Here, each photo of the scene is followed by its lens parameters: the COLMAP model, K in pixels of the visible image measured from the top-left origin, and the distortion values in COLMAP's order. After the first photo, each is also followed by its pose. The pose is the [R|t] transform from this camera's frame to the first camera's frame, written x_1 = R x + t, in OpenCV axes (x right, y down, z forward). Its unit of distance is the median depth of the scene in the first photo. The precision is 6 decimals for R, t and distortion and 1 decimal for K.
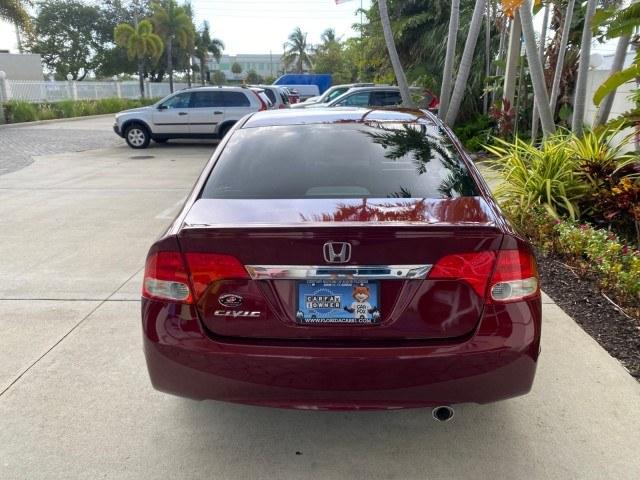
lens RADIAL K [[489.6, 0, 317.5], [0, 489.6, 239.5], [0, 0, 1]] dist [0.003323, 0.004304]
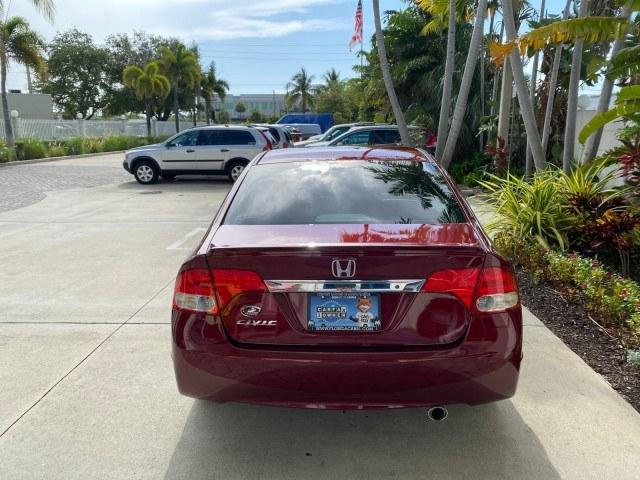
lens RADIAL K [[486.3, 0, 321.5], [0, 486.3, 239.6], [0, 0, 1]] dist [0.011795, -0.003530]
pose [[0.999990, -0.000489, 0.004394, -0.002112], [0.000801, 0.997456, -0.071278, 0.004788], [-0.004348, 0.071281, 0.997447, -0.019356]]
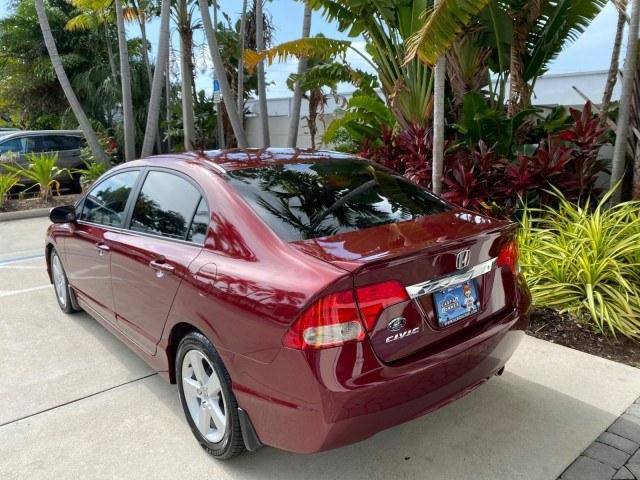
lens RADIAL K [[494.5, 0, 321.8], [0, 494.5, 237.8], [0, 0, 1]] dist [0.006080, 0.001548]
pose [[0.735037, -0.139765, 0.663465, -0.124148], [0.200629, 0.979538, -0.015923, -0.009414], [-0.647664, 0.144814, 0.748038, 0.034826]]
